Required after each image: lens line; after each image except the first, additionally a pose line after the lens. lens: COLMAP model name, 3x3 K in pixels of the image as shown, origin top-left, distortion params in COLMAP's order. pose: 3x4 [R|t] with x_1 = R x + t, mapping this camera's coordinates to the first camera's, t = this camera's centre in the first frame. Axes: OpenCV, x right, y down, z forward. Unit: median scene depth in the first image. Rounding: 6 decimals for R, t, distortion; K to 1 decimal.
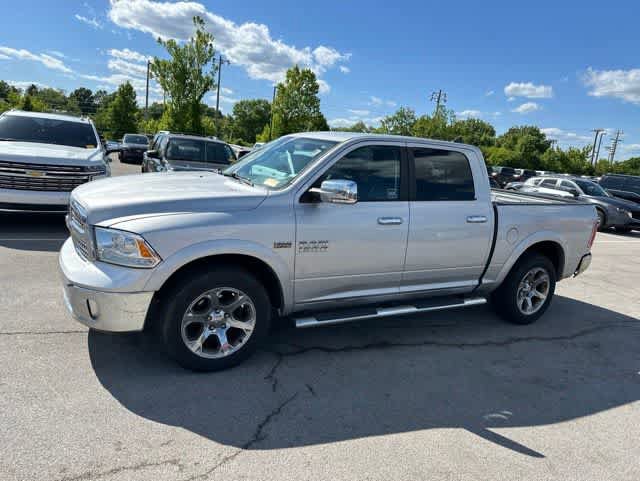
lens RADIAL K [[450.0, 0, 320.0], [0, 450.0, 240.5], [0, 0, 1]] dist [0.060628, -0.066572]
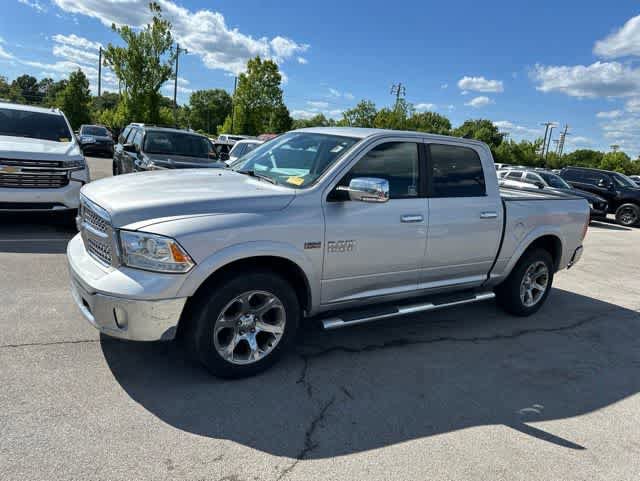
lens RADIAL K [[450.0, 0, 320.0], [0, 450.0, 240.5], [0, 0, 1]] dist [0.060628, -0.066572]
pose [[0.996076, -0.016156, 0.087019, -0.102195], [0.014685, 0.999739, 0.017518, -0.011572], [-0.087280, -0.016172, 0.996053, 0.020944]]
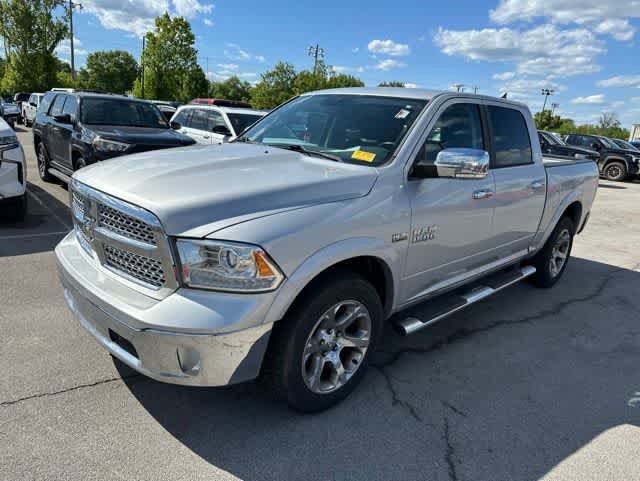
lens RADIAL K [[453.2, 0, 320.0], [0, 453.2, 240.5], [0, 0, 1]] dist [0.005245, 0.003913]
pose [[0.963435, -0.090573, 0.252168, -0.280493], [0.067659, 0.992872, 0.098121, -0.046983], [-0.259258, -0.077472, 0.962696, 0.188444]]
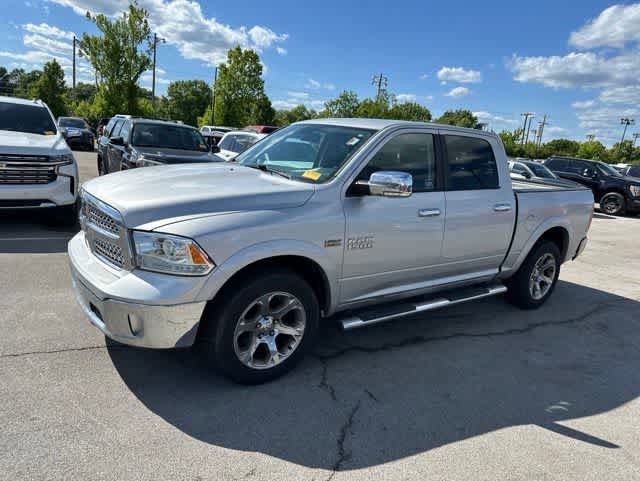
lens RADIAL K [[450.0, 0, 320.0], [0, 450.0, 240.5], [0, 0, 1]] dist [0.060628, -0.066572]
pose [[0.991535, -0.032742, 0.125642, -0.152341], [0.028330, 0.998923, 0.036739, -0.020125], [-0.126710, -0.032869, 0.991395, 0.056497]]
